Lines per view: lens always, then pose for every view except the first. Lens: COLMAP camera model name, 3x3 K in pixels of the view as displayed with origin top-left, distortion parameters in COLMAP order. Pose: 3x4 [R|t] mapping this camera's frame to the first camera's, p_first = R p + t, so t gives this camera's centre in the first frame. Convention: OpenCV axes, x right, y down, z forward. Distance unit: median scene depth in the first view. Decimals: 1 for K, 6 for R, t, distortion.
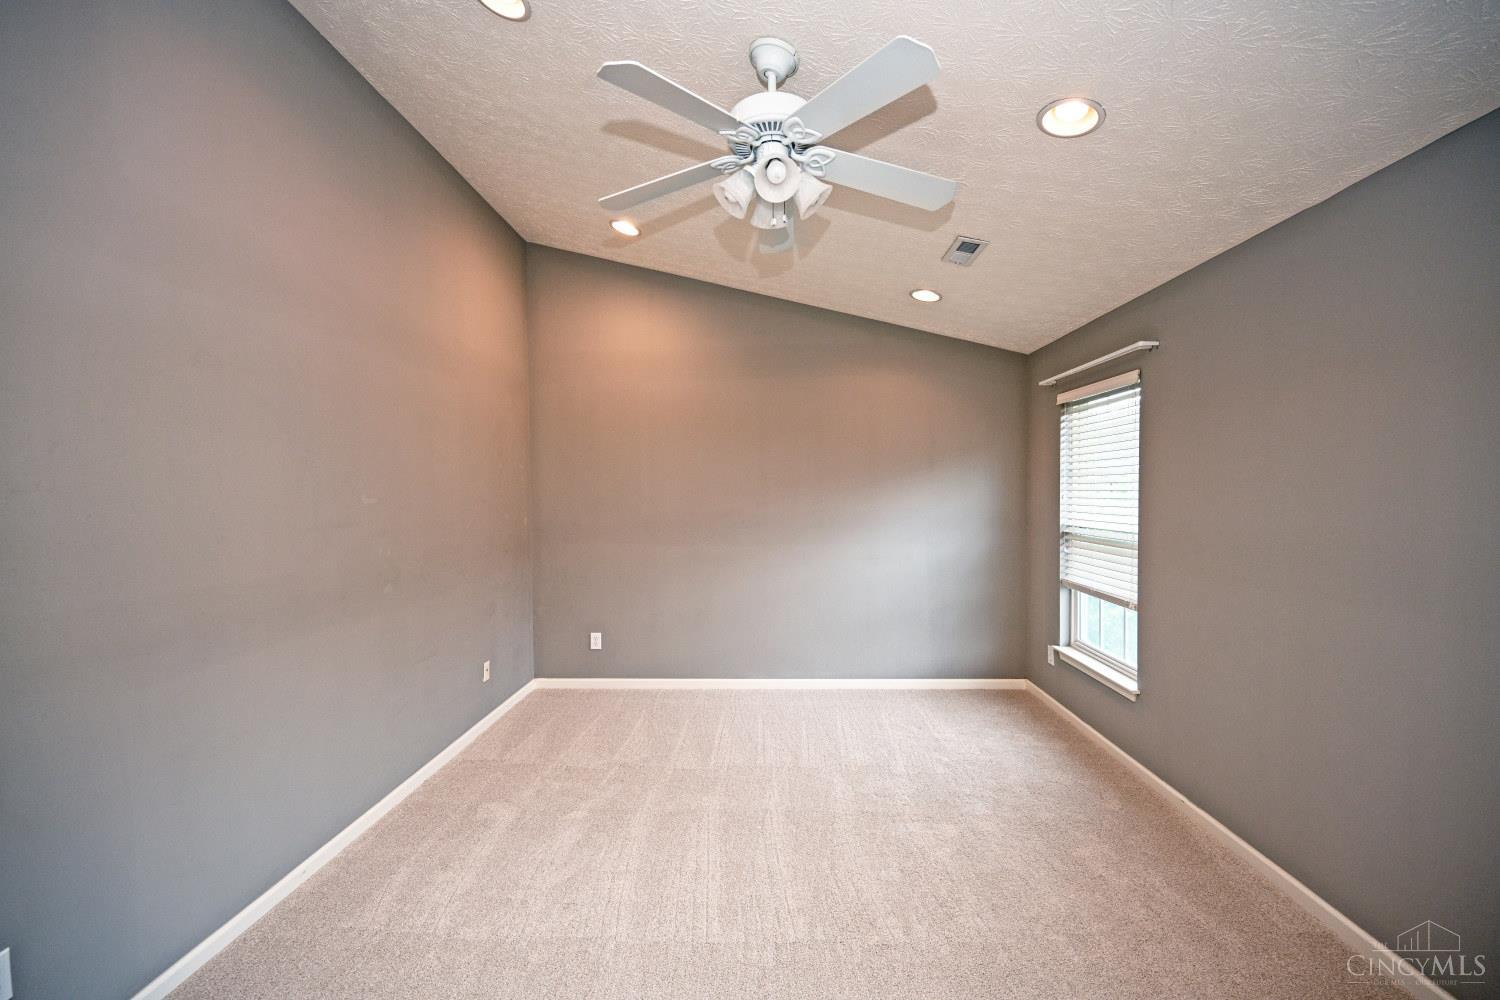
lens RADIAL K [[586.9, 0, 881.7], [0, 586.9, 498.0], [0, 0, 1]] dist [0.000521, 0.000087]
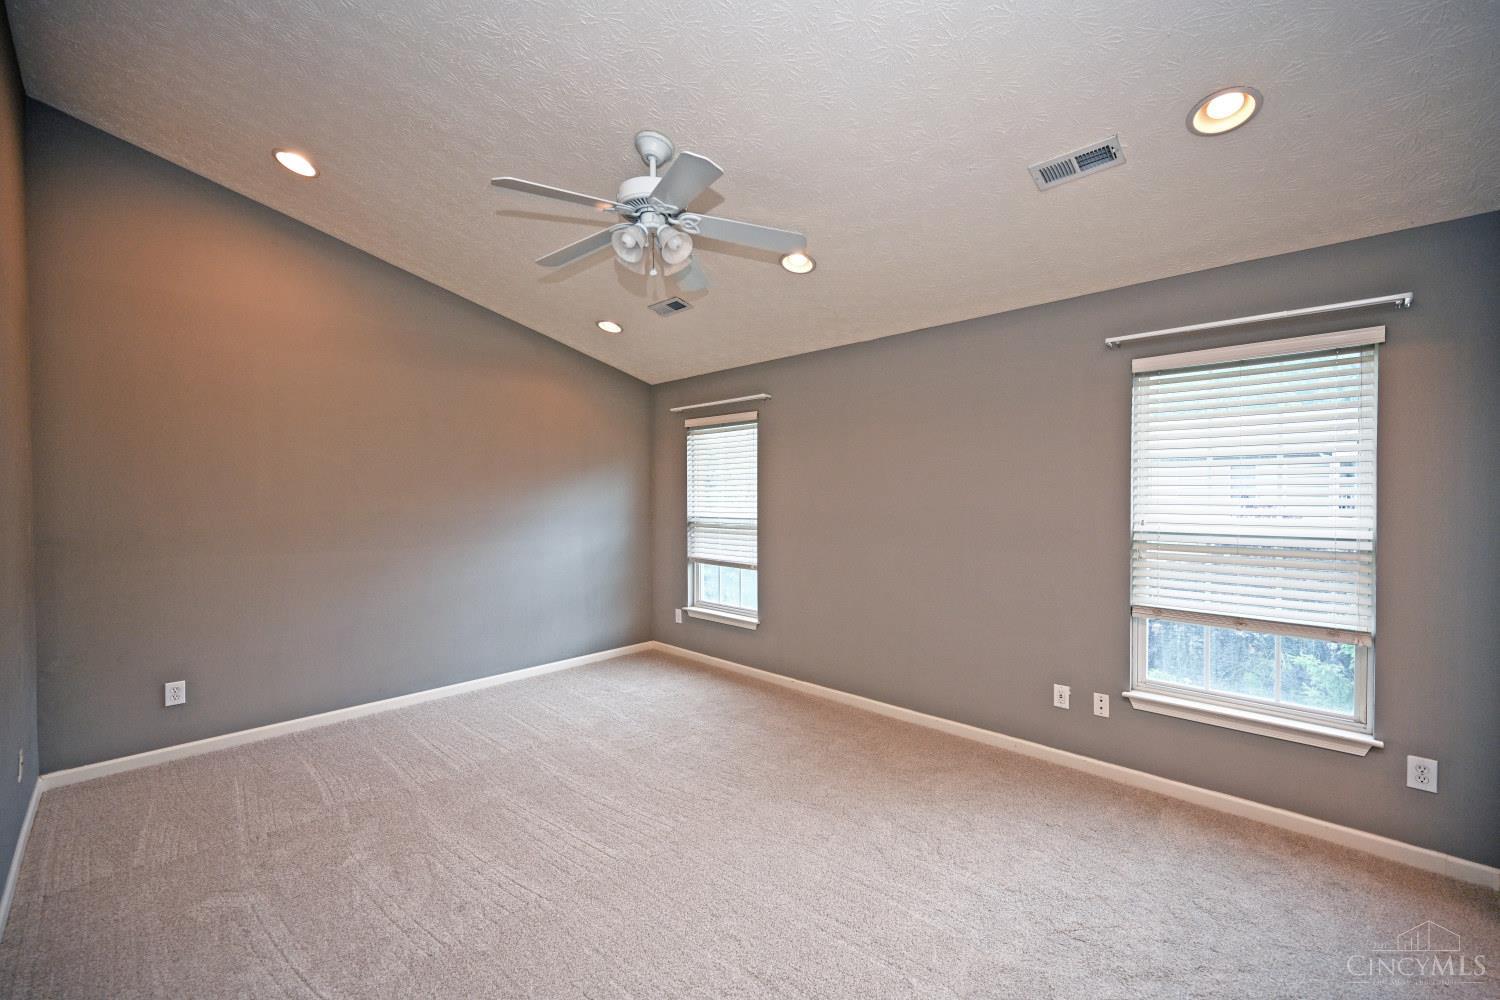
lens RADIAL K [[585.2, 0, 741.7], [0, 585.2, 501.6], [0, 0, 1]] dist [0.002496, -0.000106]
pose [[0.682741, -0.002584, 0.730655, -0.612145], [0.011001, 0.999917, -0.006744, 0.022693], [-0.730577, 0.012642, 0.682713, -0.006253]]
